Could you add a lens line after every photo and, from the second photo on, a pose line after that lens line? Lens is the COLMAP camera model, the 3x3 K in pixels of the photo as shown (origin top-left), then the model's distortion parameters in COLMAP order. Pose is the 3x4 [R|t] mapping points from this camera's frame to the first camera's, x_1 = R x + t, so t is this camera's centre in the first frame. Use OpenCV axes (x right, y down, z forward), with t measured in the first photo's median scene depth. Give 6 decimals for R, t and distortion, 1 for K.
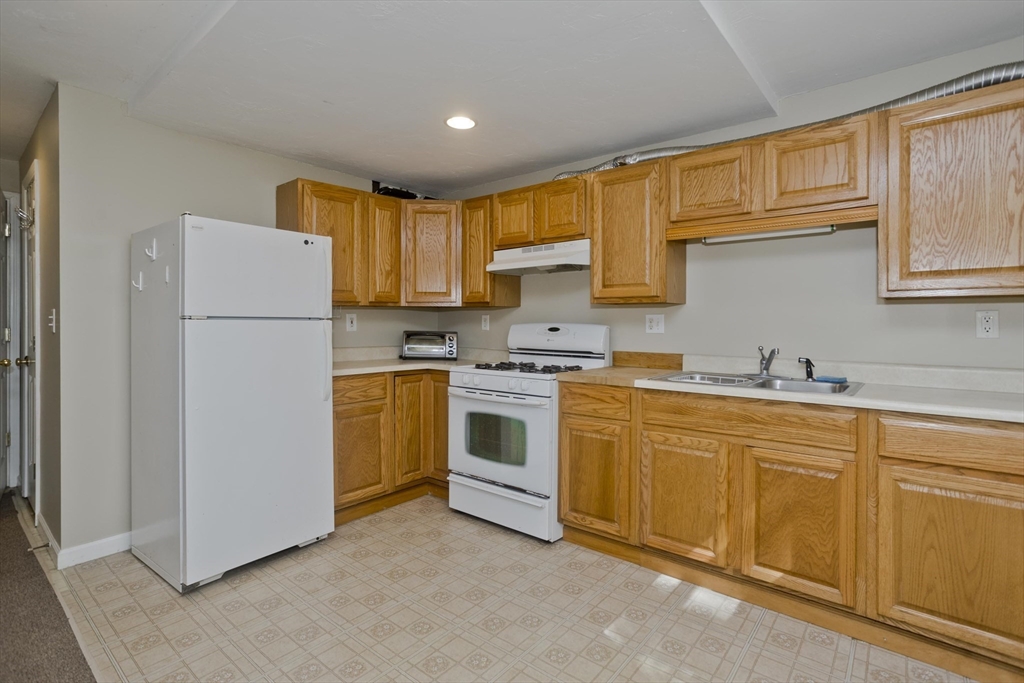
lens RADIAL K [[501.8, 0, 520.4], [0, 501.8, 320.5], [0, 0, 1]] dist [-0.004977, 0.011111]
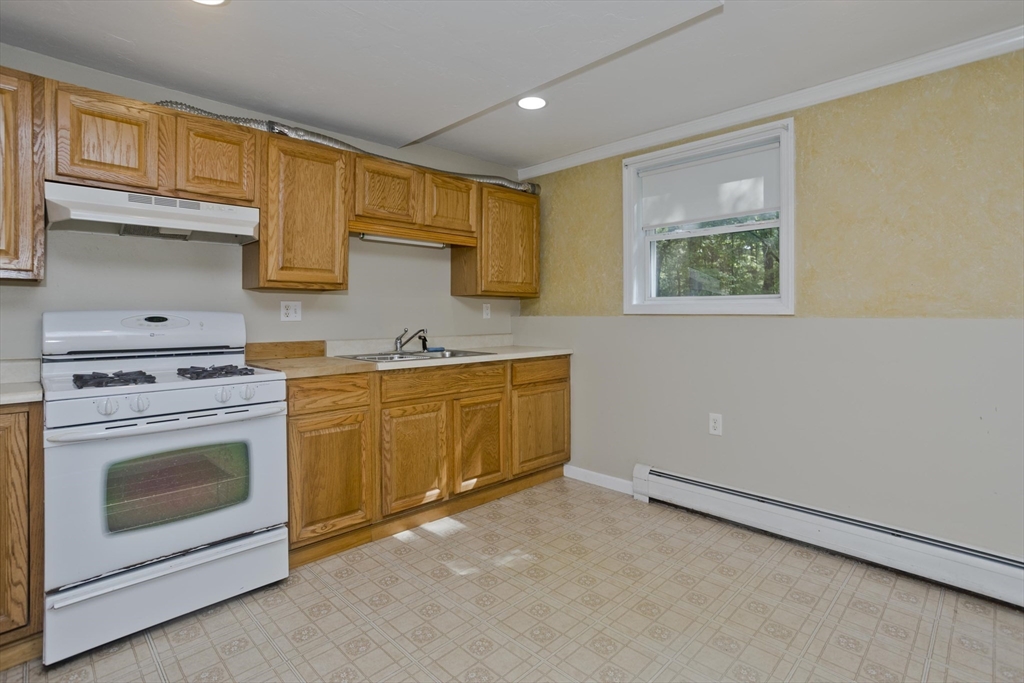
lens RADIAL K [[501.8, 0, 504.4], [0, 501.8, 310.8], [0, 0, 1]] dist [-0.004977, 0.011111]
pose [[0.135364, 0.004813, 0.990784, -0.730321], [0.000742, 0.999987, -0.004959, 0.012628], [-0.990796, 0.001406, 0.135359, 0.560422]]
